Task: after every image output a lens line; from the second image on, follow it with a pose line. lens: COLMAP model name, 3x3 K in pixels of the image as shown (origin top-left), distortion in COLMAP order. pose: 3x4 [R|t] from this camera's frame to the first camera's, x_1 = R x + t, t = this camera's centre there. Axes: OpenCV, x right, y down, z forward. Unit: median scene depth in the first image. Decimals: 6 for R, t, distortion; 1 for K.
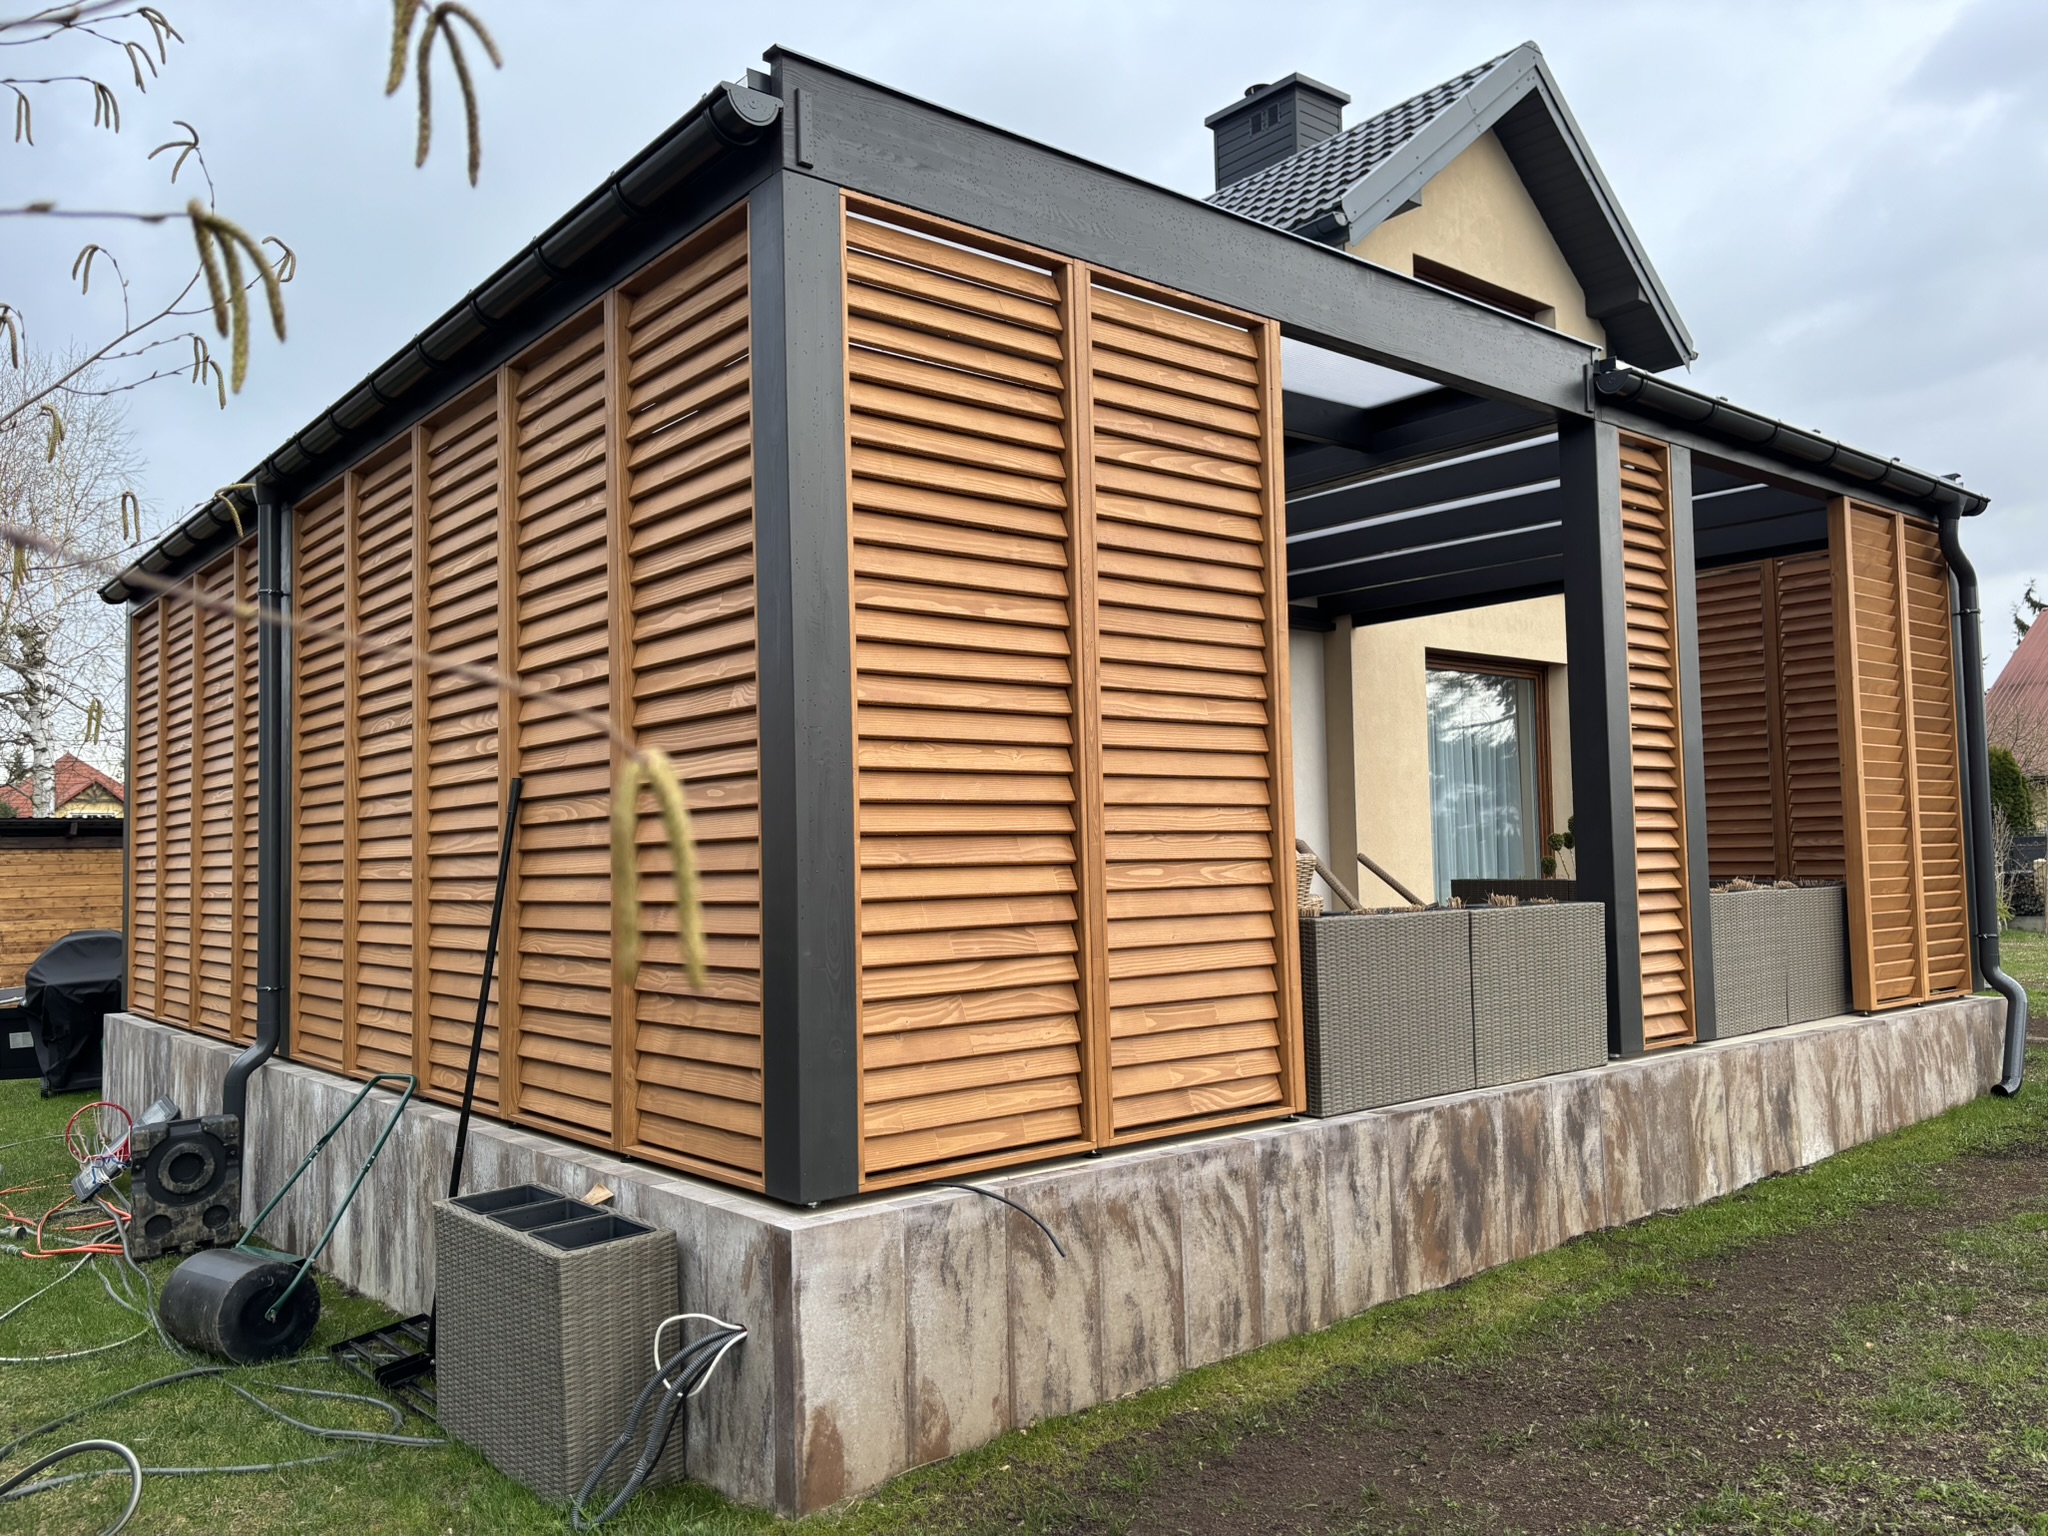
lens RADIAL K [[1554.3, 0, 1035.7], [0, 1554.3, 768.2], [0, 0, 1]] dist [0.047549, -0.043385]
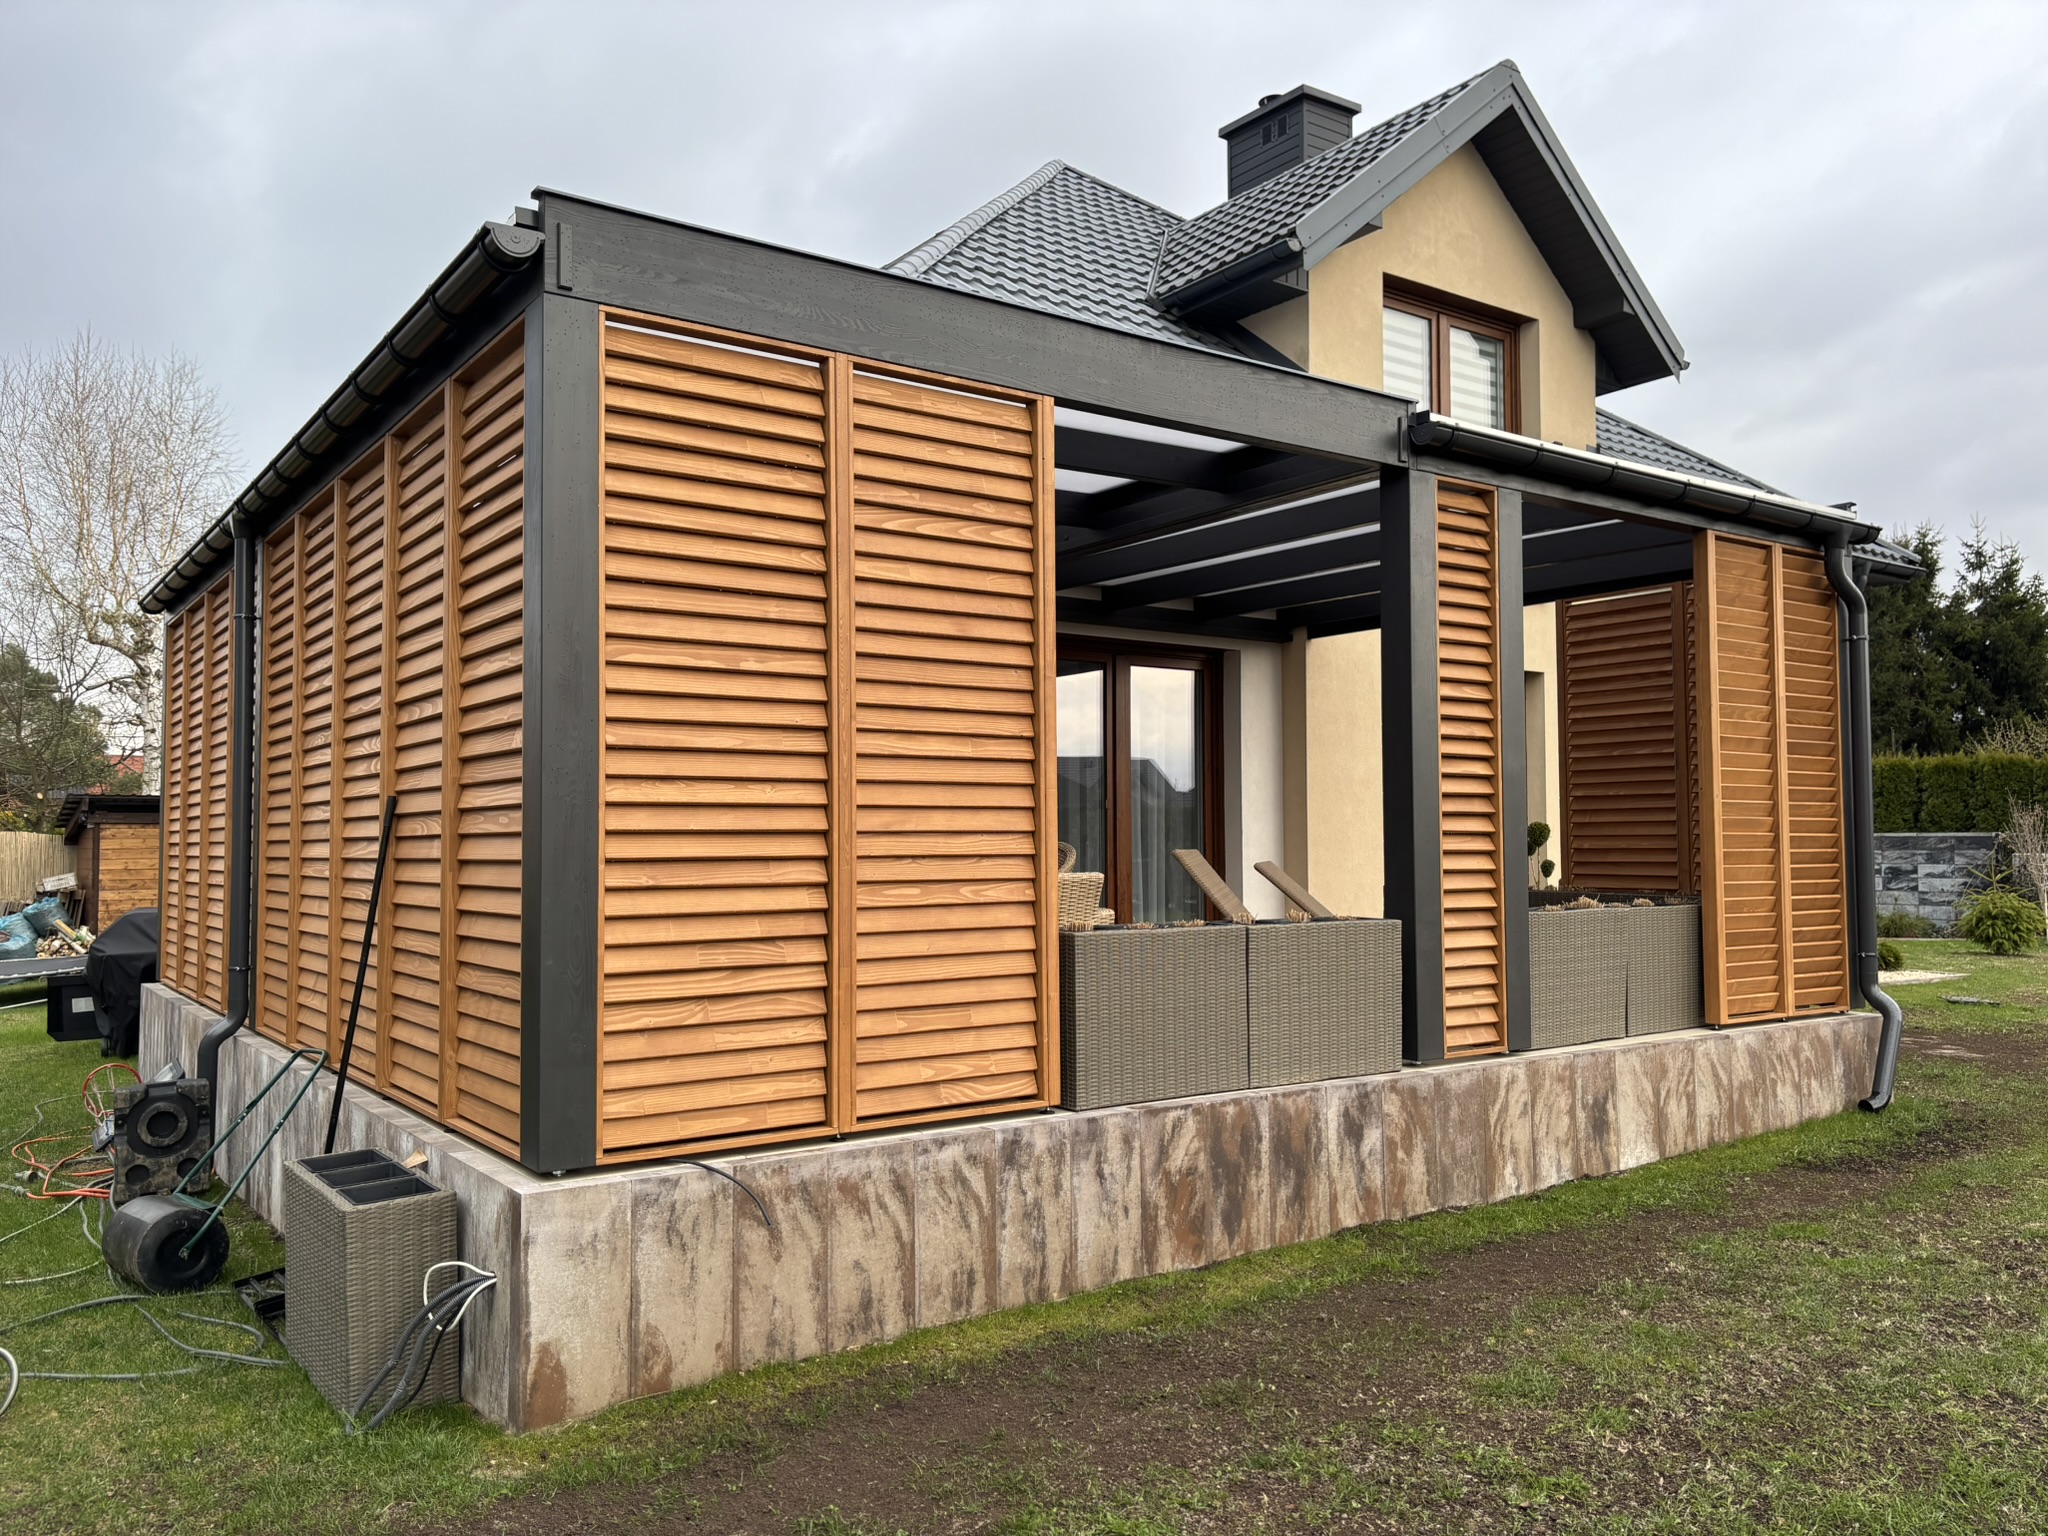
lens RADIAL K [[1554.3, 0, 1013.1], [0, 1554.3, 767.7], [0, 0, 1]] dist [0.047549, -0.043385]
pose [[0.996598, 0.013460, -0.081310, 0.218761], [-0.012537, 0.999851, 0.011854, -0.034096], [0.081457, -0.010795, 0.996618, -0.109515]]
